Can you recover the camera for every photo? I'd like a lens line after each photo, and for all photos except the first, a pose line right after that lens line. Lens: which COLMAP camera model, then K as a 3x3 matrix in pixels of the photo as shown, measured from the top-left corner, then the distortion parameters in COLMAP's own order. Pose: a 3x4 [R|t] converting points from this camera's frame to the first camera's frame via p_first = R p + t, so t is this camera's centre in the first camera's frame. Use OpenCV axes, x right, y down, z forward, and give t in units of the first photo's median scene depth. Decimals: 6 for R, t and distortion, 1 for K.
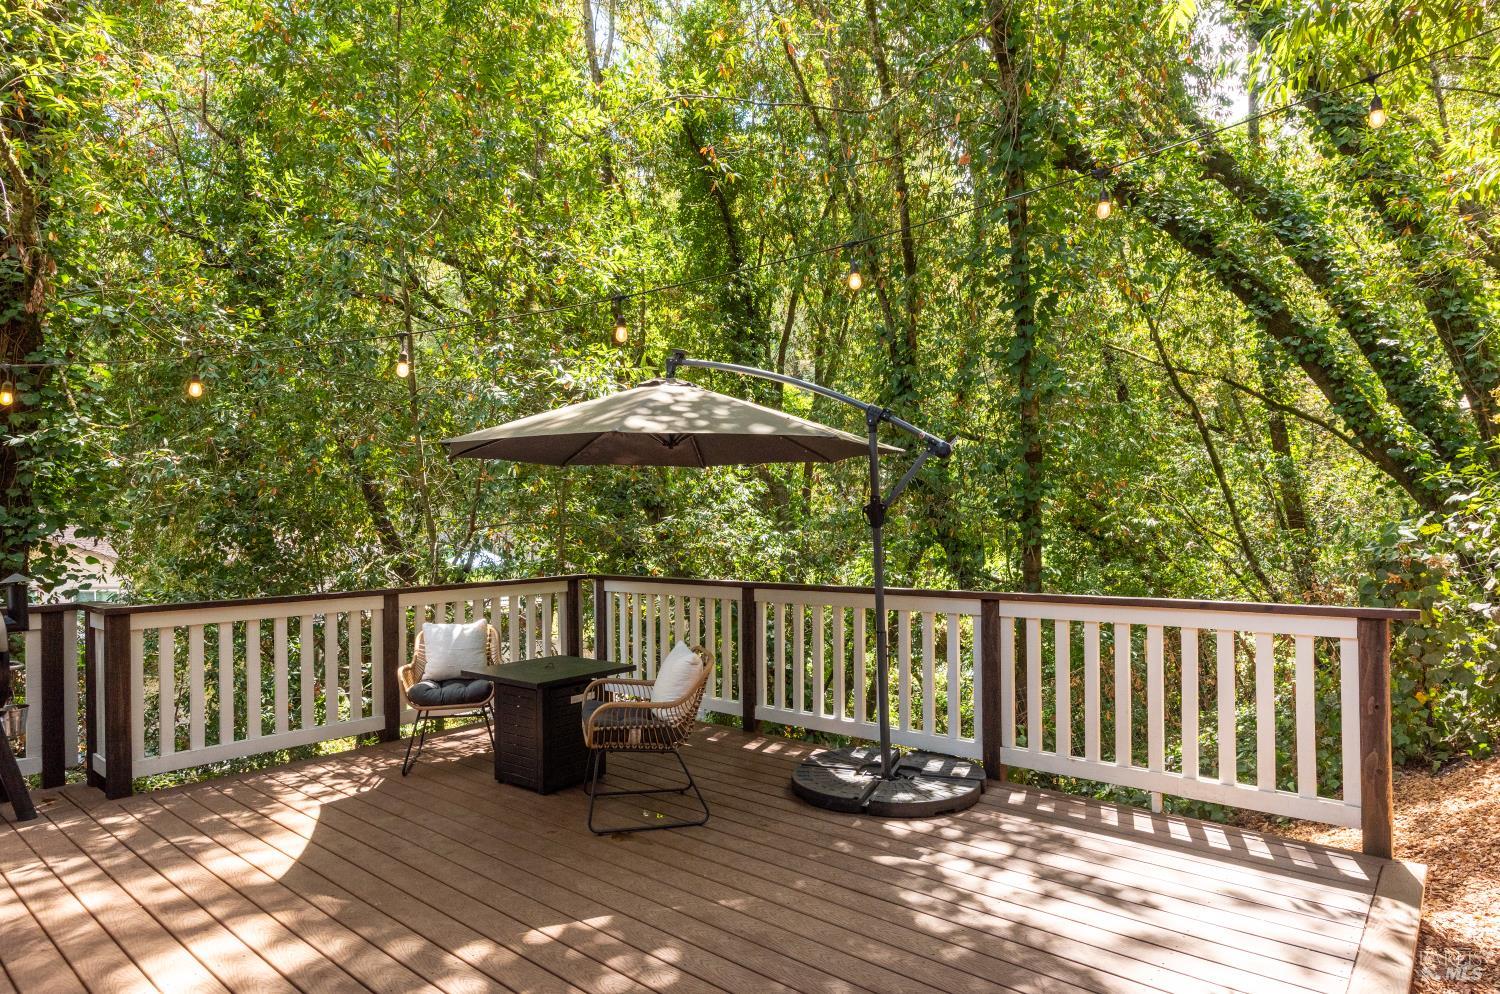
lens RADIAL K [[876.2, 0, 754.1], [0, 876.2, 506.9], [0, 0, 1]] dist [0.013772, -0.000170]
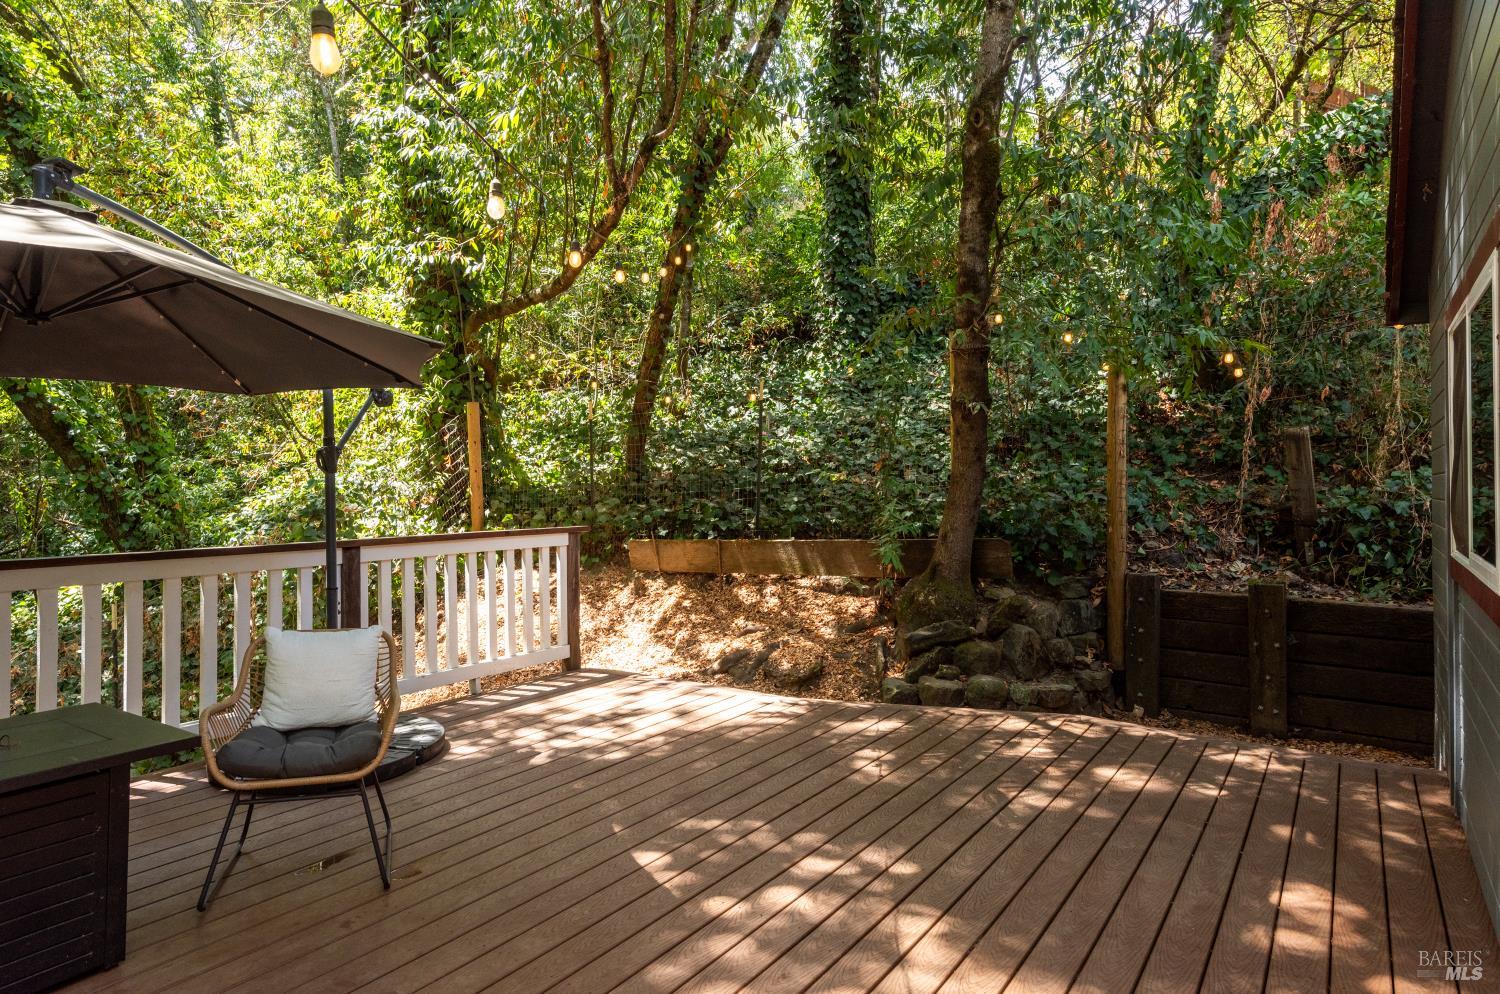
lens RADIAL K [[876.2, 0, 746.8], [0, 876.2, 481.4], [0, 0, 1]] dist [0.013772, -0.000170]
pose [[-0.130605, 0.016087, 0.991304, -1.110345], [-0.020726, 0.999606, -0.018952, 0.057406], [-0.991218, -0.023021, -0.130220, 0.960055]]
